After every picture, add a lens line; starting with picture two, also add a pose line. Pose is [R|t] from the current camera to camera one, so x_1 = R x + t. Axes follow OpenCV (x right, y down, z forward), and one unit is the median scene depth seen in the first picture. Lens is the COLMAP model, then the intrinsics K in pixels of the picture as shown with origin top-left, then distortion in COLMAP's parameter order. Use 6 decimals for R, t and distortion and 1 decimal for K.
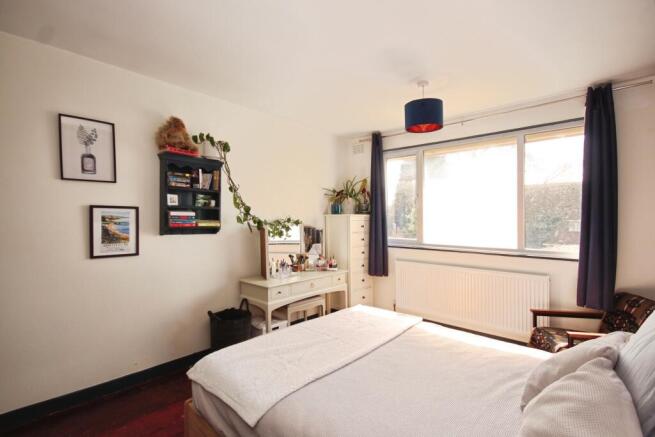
lens RADIAL K [[312.4, 0, 327.5], [0, 312.4, 218.5], [0, 0, 1]] dist [-0.000347, -0.000112]
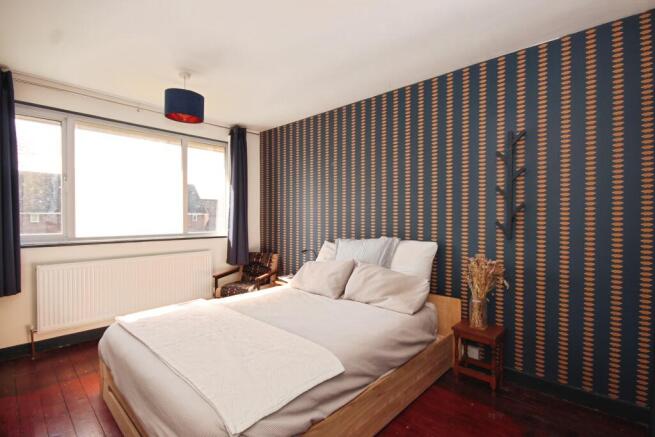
lens RADIAL K [[312.4, 0, 327.5], [0, 312.4, 218.5], [0, 0, 1]] dist [-0.000347, -0.000112]
pose [[-0.007369, -0.012912, 0.999889, -0.626108], [-0.005251, 0.999903, 0.012873, 0.021573], [-0.999959, -0.005155, -0.007436, 0.463450]]
